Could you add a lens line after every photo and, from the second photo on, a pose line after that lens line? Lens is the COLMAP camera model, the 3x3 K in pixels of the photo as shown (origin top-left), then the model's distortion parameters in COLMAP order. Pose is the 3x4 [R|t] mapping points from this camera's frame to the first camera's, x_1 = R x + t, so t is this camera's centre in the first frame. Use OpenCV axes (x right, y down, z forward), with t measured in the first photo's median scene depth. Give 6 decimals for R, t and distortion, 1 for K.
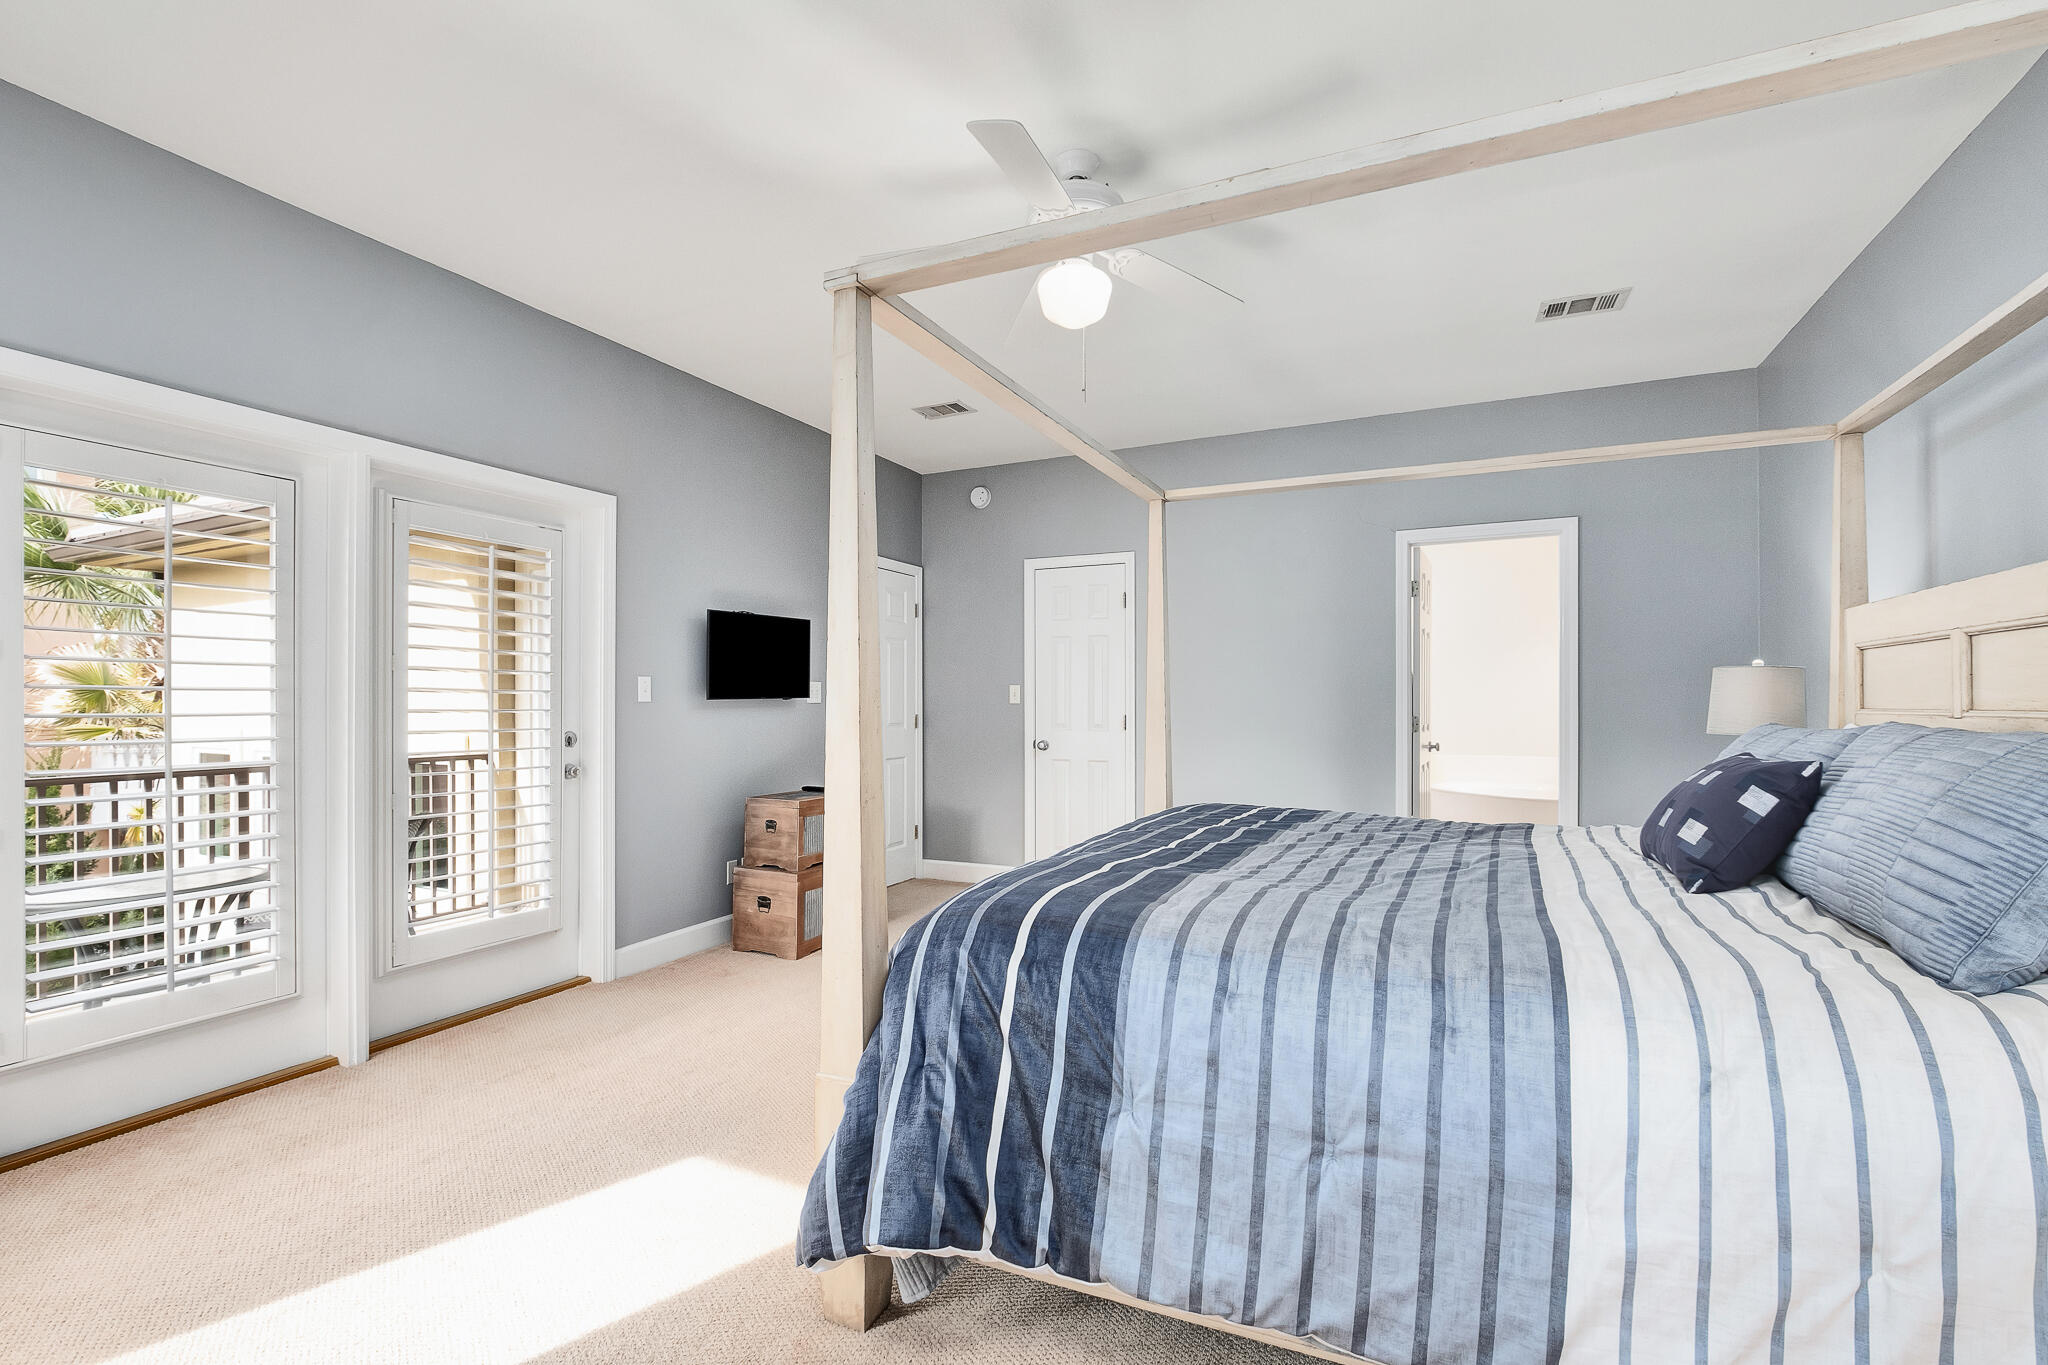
lens RADIAL K [[882.6, 0, 1024.0], [0, 882.6, 682.5], [0, 0, 1]] dist [-0.000011, -0.000043]
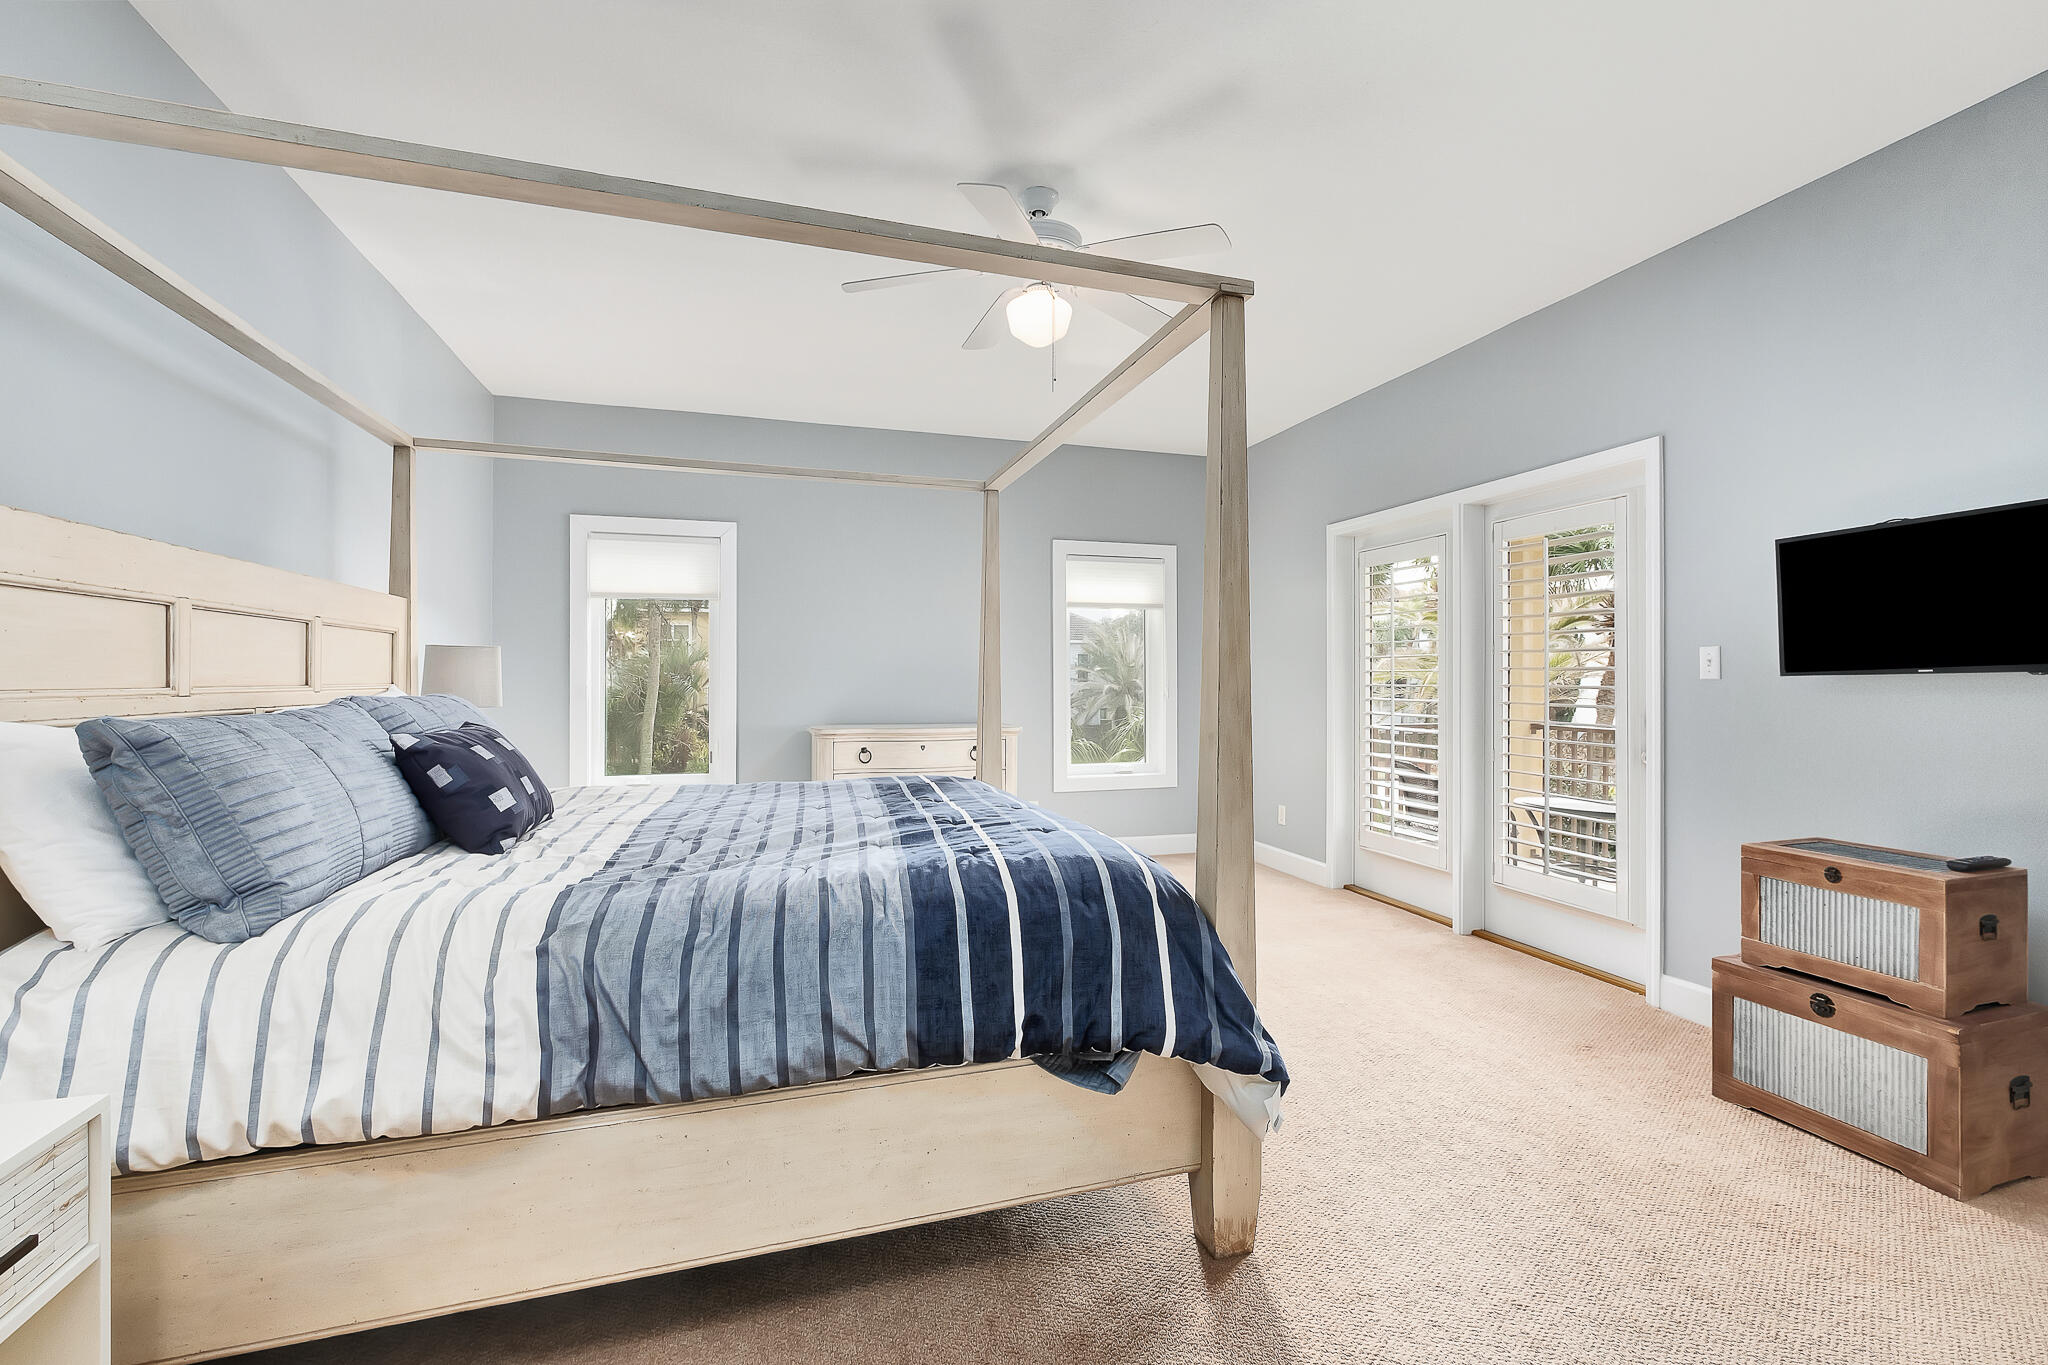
lens RADIAL K [[882.6, 0, 1024.0], [0, 882.6, 682.5], [0, 0, 1]] dist [-0.000011, -0.000043]
pose [[-0.737408, -0.001606, -0.675446, 0.564288], [0.008164, 0.999903, -0.011291, 0.031572], [0.675399, -0.013840, -0.737323, 1.247116]]
